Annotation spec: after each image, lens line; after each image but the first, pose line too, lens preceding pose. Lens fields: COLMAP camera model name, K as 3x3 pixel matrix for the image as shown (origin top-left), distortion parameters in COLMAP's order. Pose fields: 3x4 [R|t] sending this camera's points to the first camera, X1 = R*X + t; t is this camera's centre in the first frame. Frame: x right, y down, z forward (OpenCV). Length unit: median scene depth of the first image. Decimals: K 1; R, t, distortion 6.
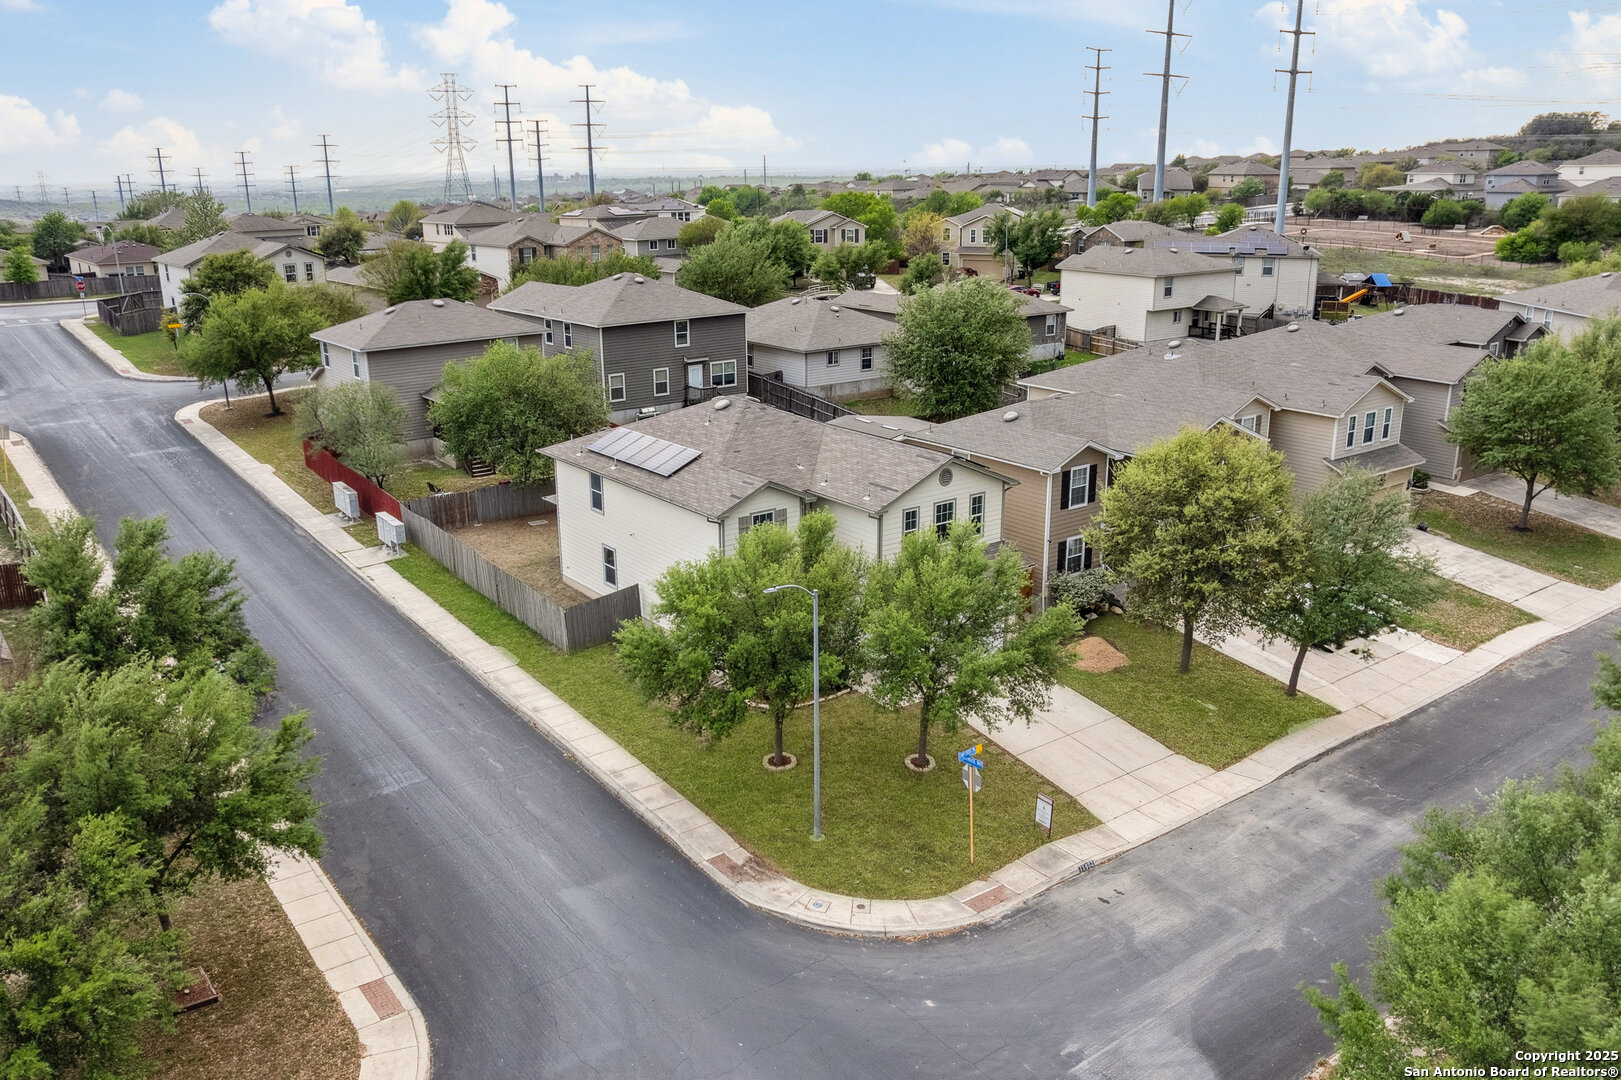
lens RADIAL K [[1271.0, 0, 810.5], [0, 1271.0, 618.3], [0, 0, 1]] dist [-0.047654, 0.001954]
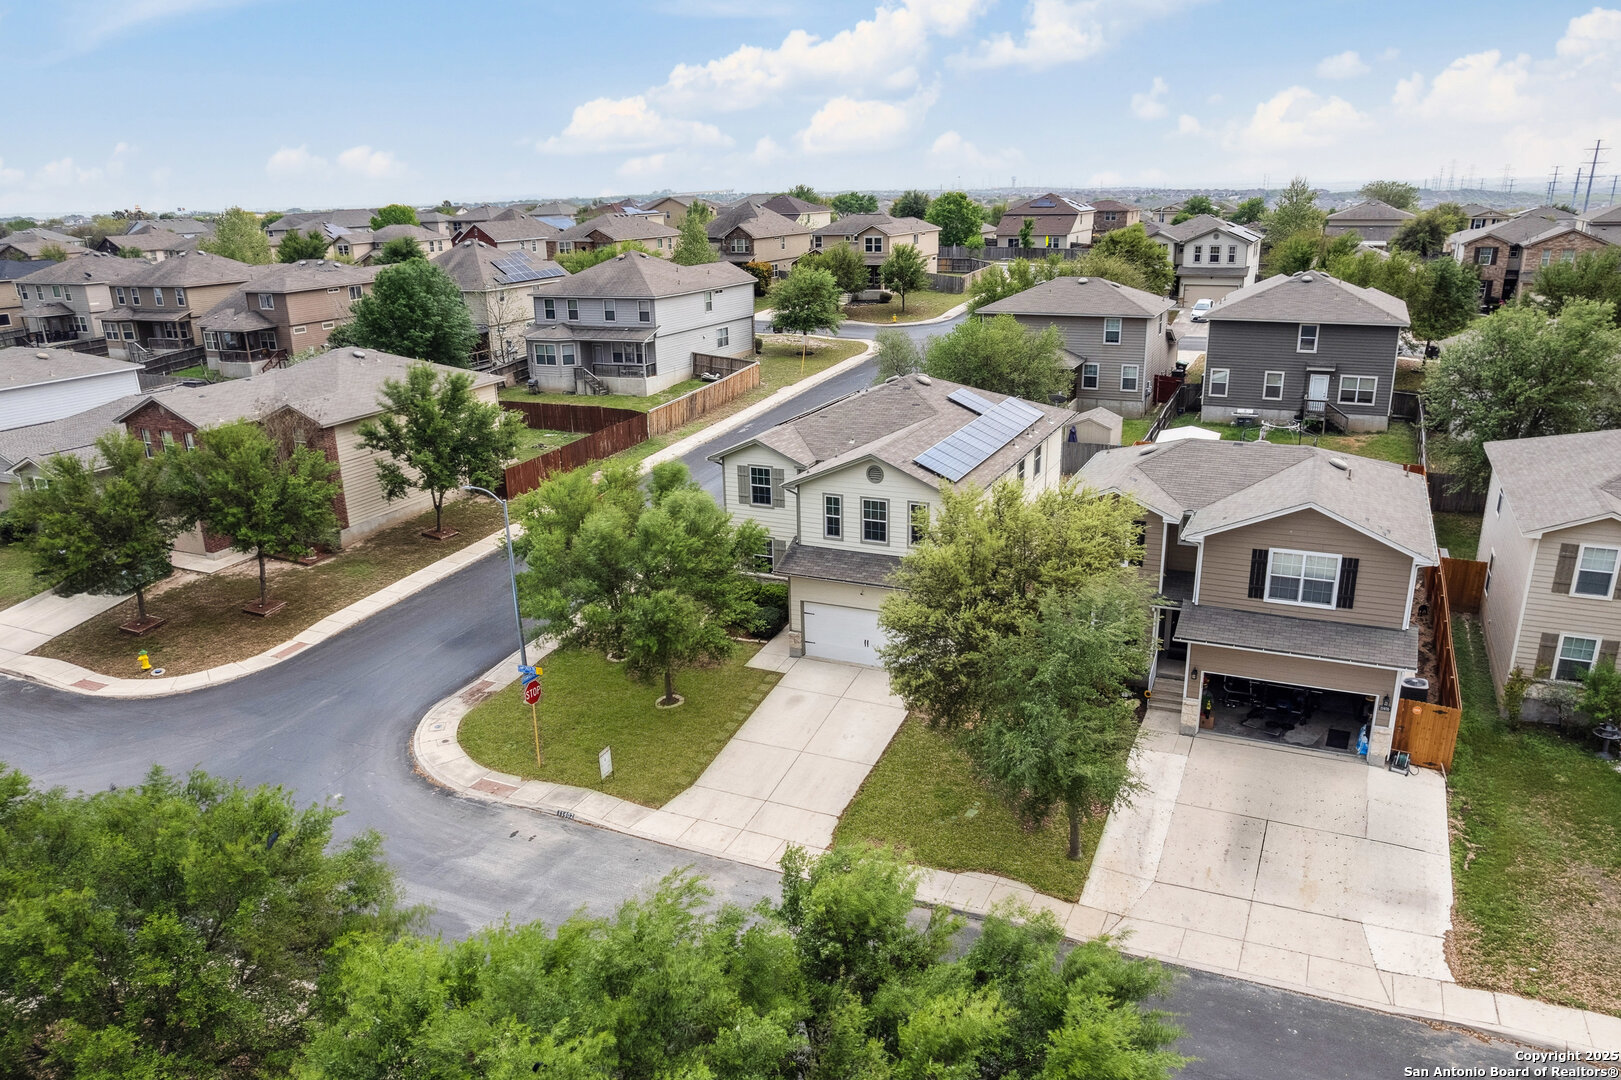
lens RADIAL K [[1132.7, 0, 811.7], [0, 1132.7, 618.6], [0, 0, 1]] dist [-0.064707, 0.039778]
pose [[0.476770, 0.319500, -0.818908, 0.618328], [-0.281715, 0.938005, 0.201951, -0.125464], [0.832663, 0.134414, 0.537220, 0.374660]]
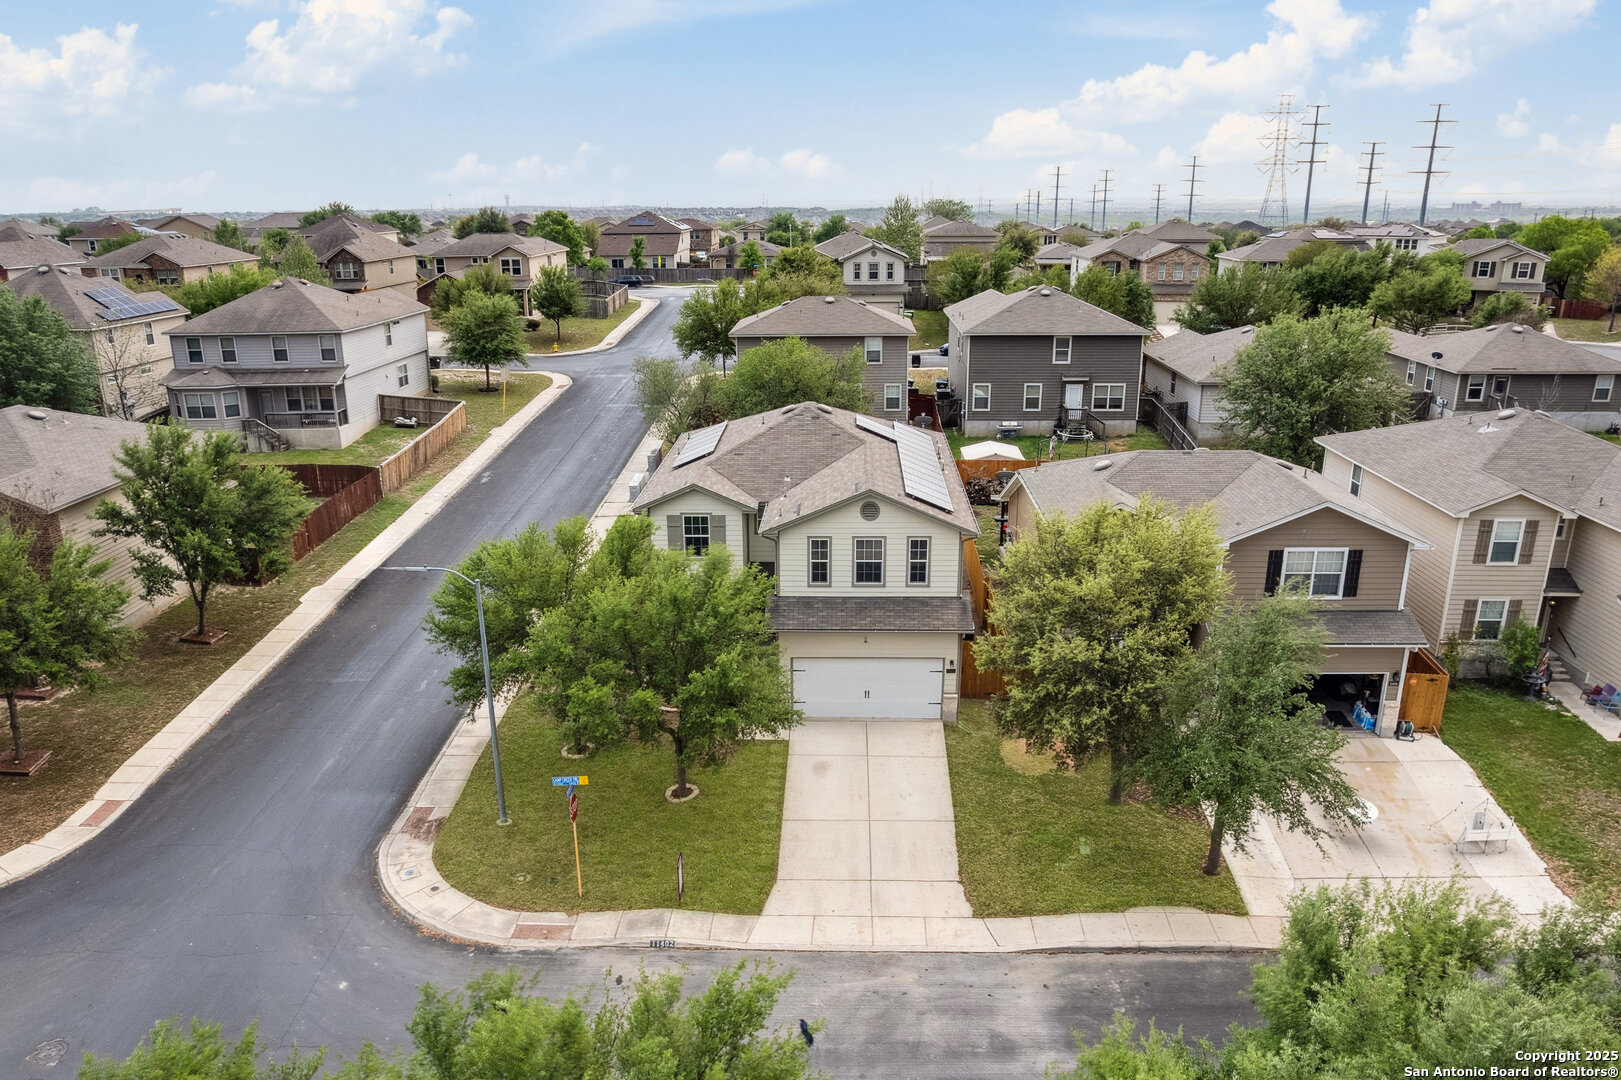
lens RADIAL K [[1207.4, 0, 814.1], [0, 1207.4, 632.6], [0, 0, 1]] dist [-0.070423, 0.048782]
pose [[0.783694, 0.221357, -0.580366, 0.440463], [-0.213778, 0.973385, 0.082584, -0.066267], [0.583200, 0.059349, 0.810157, 0.211251]]
